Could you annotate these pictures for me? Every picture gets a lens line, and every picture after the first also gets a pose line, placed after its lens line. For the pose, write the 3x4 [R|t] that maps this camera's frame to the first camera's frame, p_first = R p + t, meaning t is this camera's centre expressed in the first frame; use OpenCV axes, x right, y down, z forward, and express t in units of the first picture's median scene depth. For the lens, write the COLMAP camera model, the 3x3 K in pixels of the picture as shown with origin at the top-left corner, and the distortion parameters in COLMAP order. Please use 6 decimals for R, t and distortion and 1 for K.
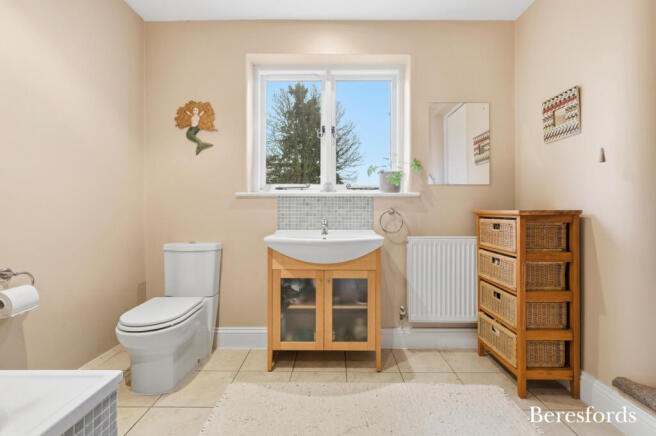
lens RADIAL K [[287.1, 0, 326.2], [0, 287.1, 214.8], [0, 0, 1]] dist [-0.002254, -0.000464]
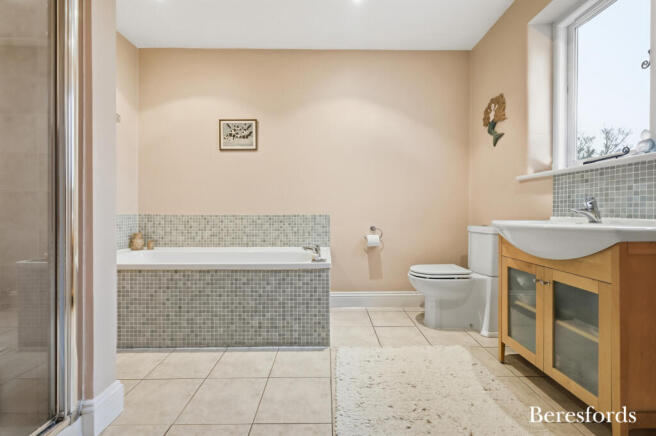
lens RADIAL K [[287.1, 0, 326.3], [0, 287.1, 215.4], [0, 0, 1]] dist [-0.002254, -0.000464]
pose [[0.011236, 0.013210, -0.999850, 0.640067], [-0.006963, 0.999890, 0.013132, 0.043308], [0.999913, 0.006814, 0.011326, 0.354518]]
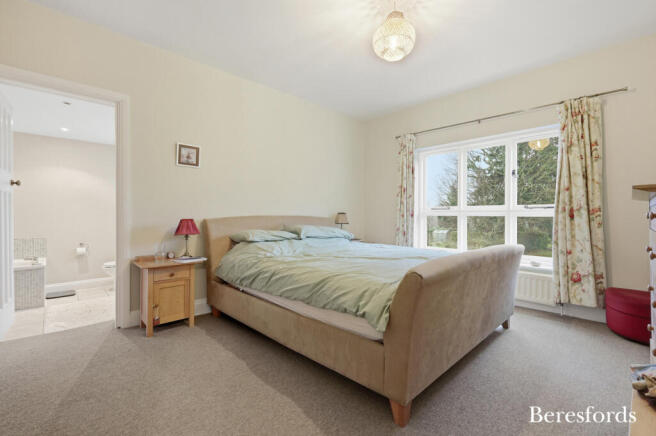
lens RADIAL K [[287.1, 0, 325.1], [0, 287.1, 215.1], [0, 0, 1]] dist [-0.002254, -0.000464]
pose [[0.699597, 0.000253, -0.714538, 2.330454], [-0.007901, 0.999942, -0.007383, -0.112907], [0.714494, 0.010811, 0.699558, 0.375461]]
